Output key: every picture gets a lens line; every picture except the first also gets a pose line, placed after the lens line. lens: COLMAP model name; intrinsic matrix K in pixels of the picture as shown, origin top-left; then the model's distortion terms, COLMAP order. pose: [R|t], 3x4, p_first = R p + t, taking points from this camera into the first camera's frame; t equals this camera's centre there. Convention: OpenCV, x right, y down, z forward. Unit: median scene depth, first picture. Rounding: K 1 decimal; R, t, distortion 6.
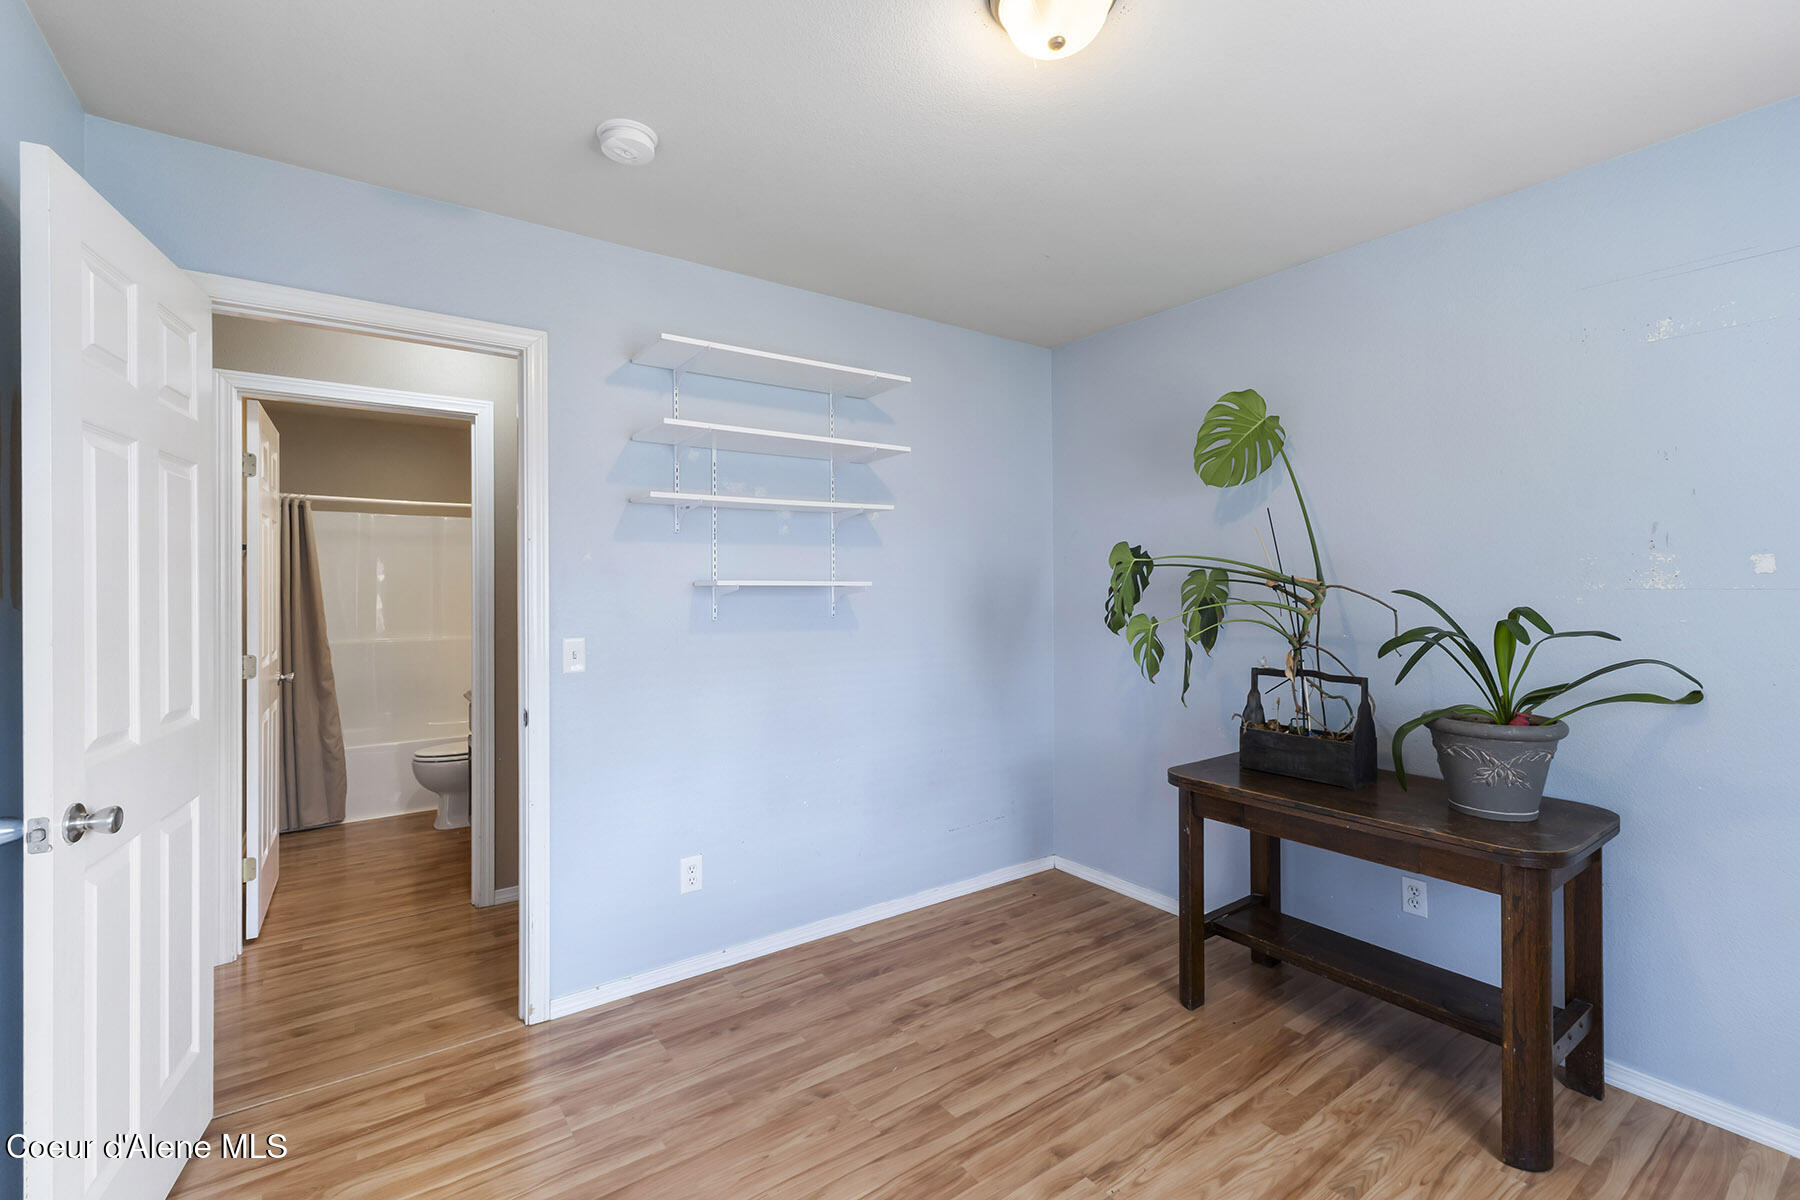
lens RADIAL K [[770.2, 0, 888.0], [0, 770.2, 588.6], [0, 0, 1]] dist [0.003240, 0.001203]
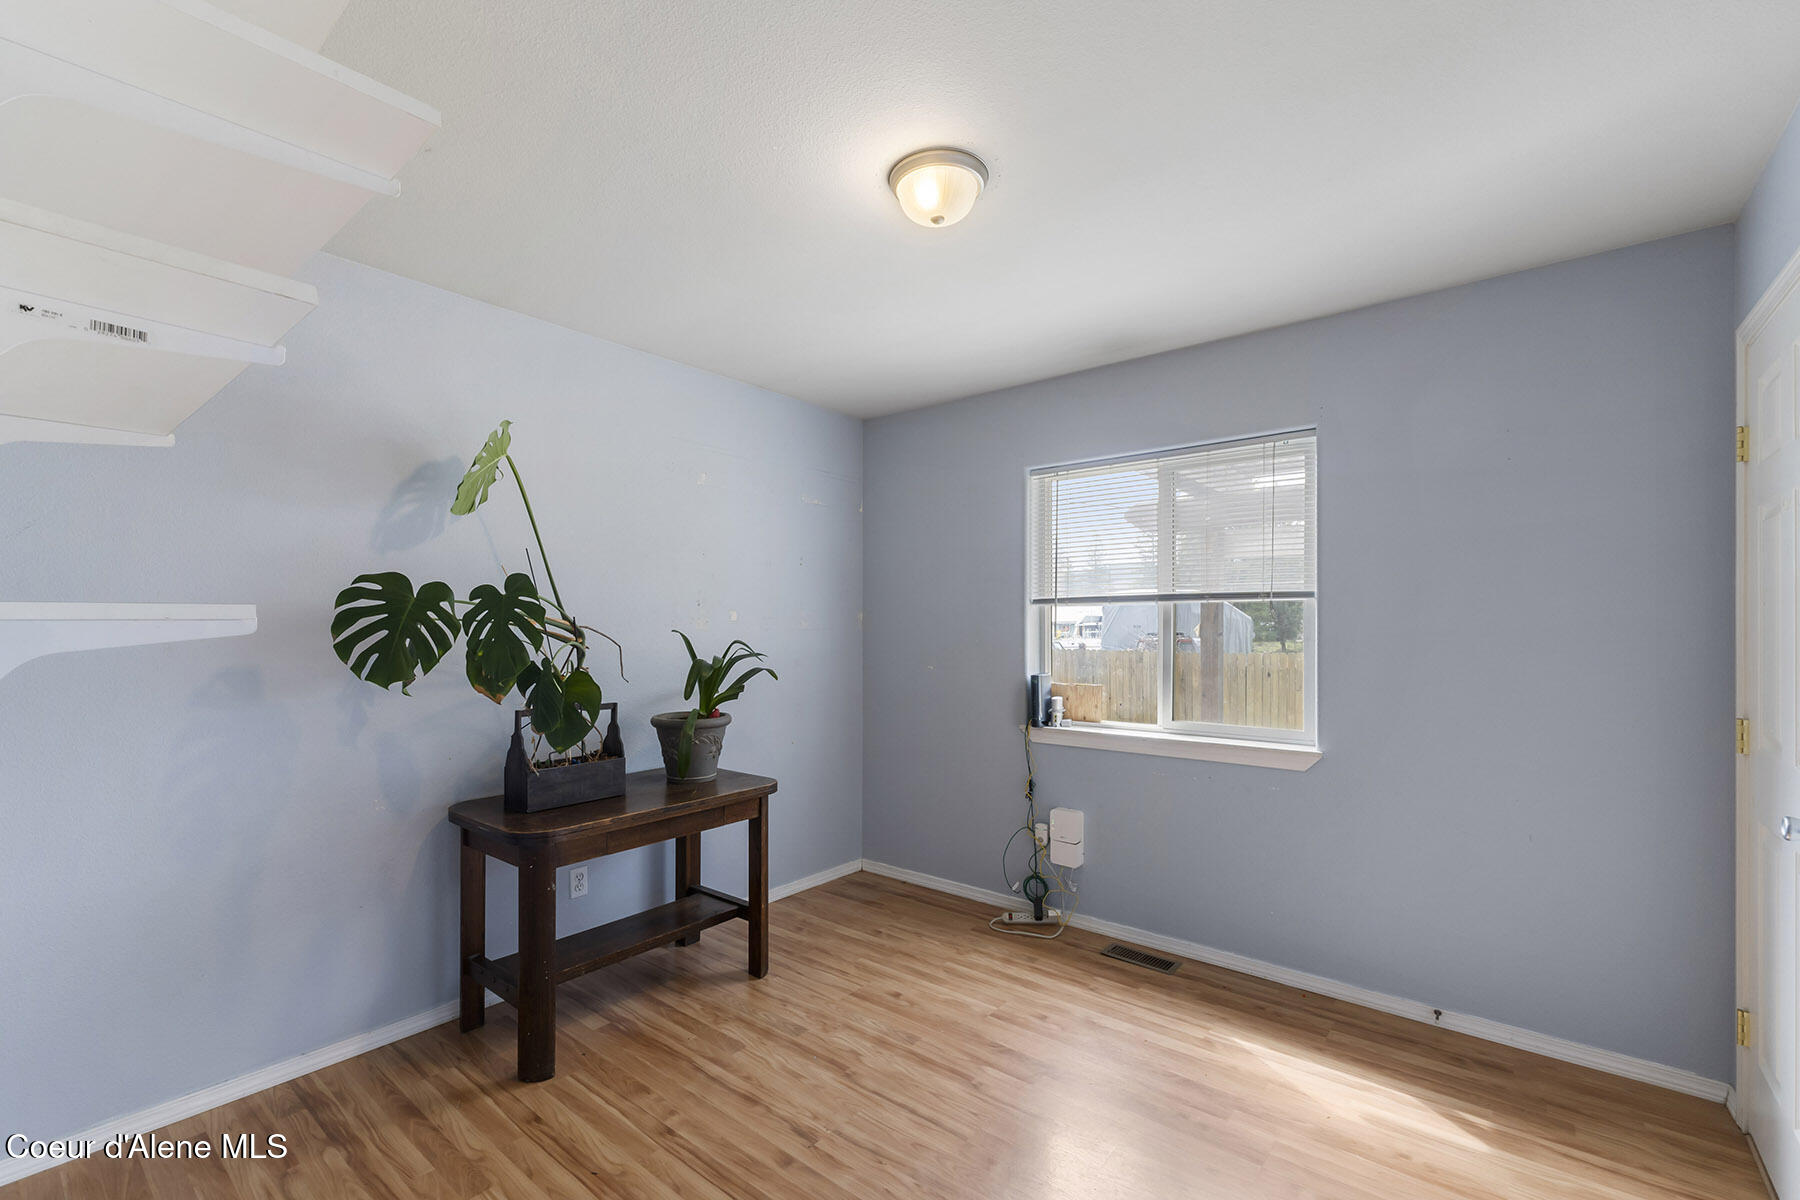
lens RADIAL K [[770.2, 0, 887.7], [0, 770.2, 612.7], [0, 0, 1]] dist [0.003240, 0.001203]
pose [[-0.250536, 0.011724, 0.968036, -0.786318], [-0.002926, 0.999913, -0.012868, -0.018660], [-0.968103, -0.006056, -0.250479, 1.035781]]
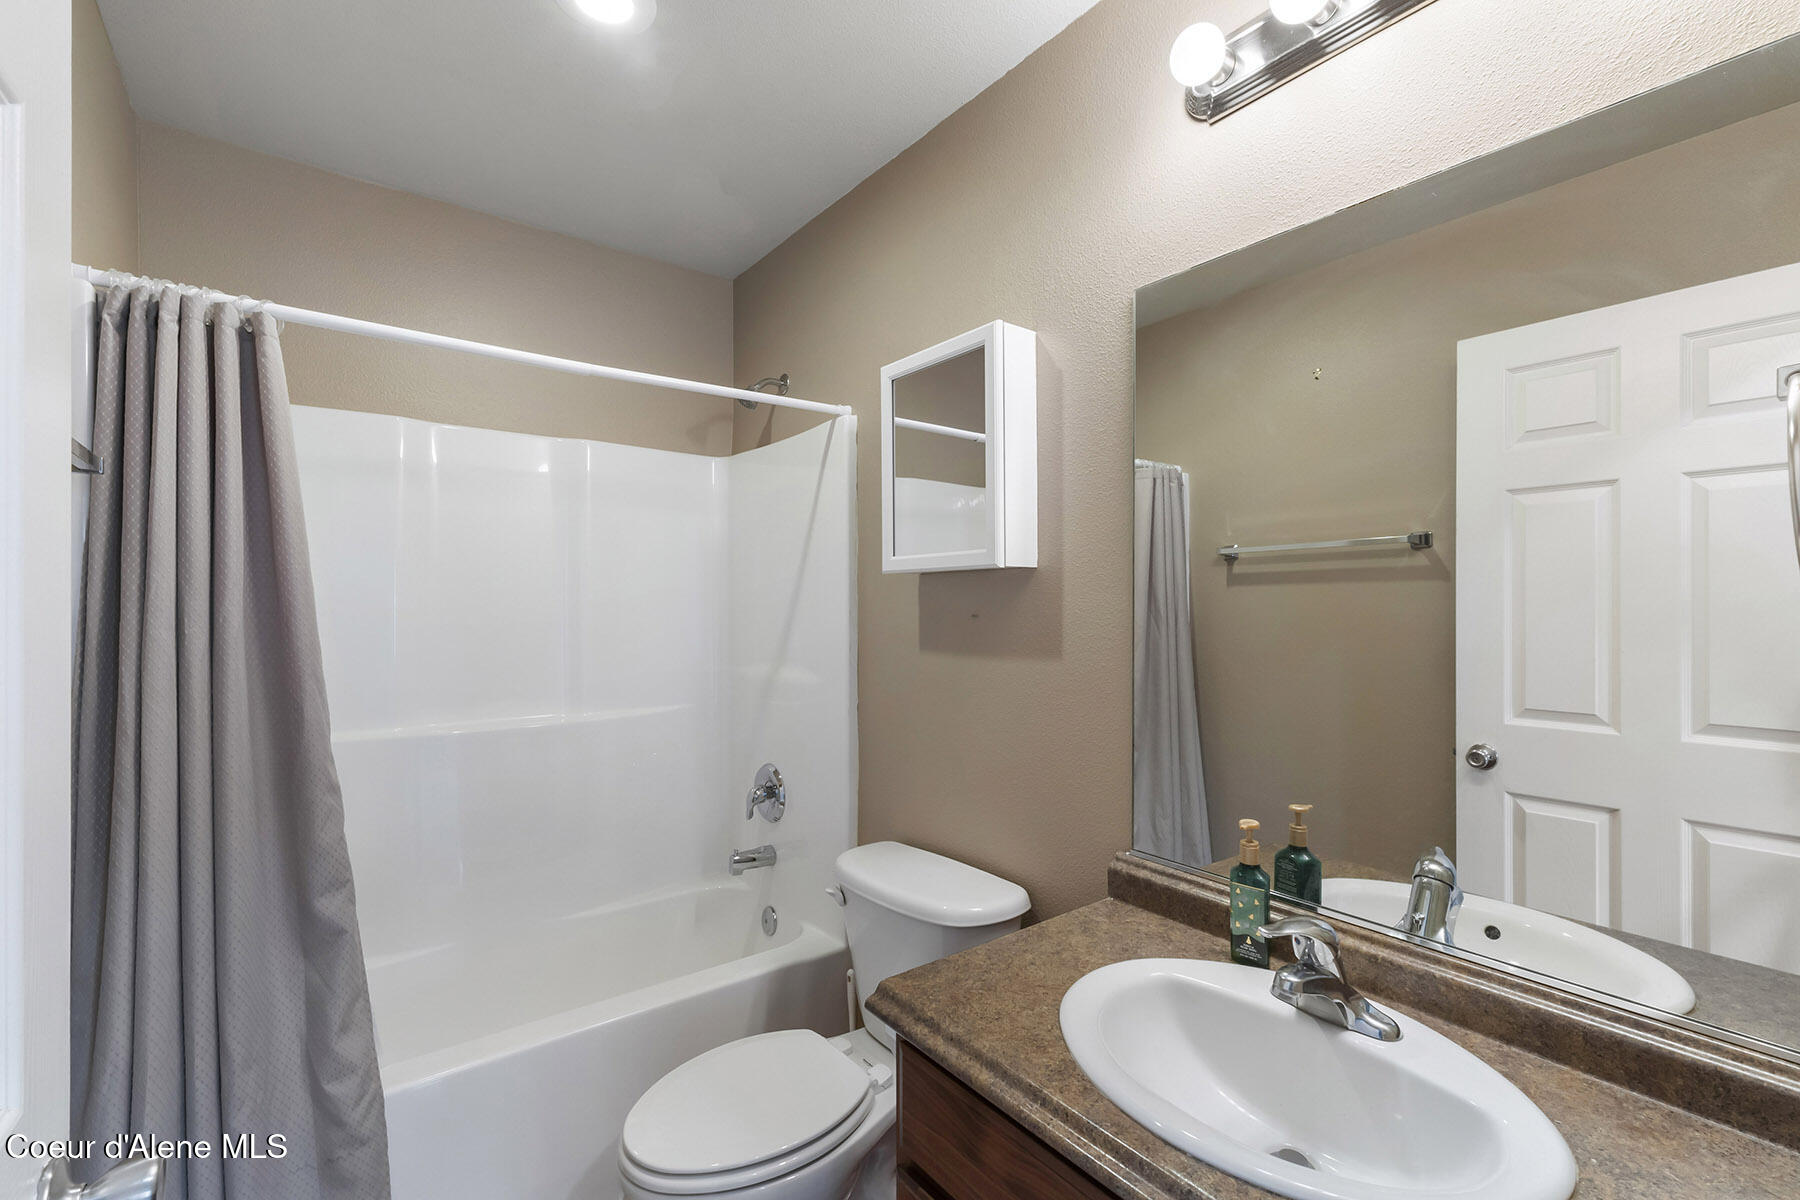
lens RADIAL K [[770.2, 0, 901.9], [0, 770.2, 599.2], [0, 0, 1]] dist [0.003240, 0.001203]
pose [[0.999911, -0.000158, 0.013337, -0.292009], [0.000221, 0.999989, -0.004672, -0.000888], [-0.013336, 0.004674, 0.999900, 0.399120]]
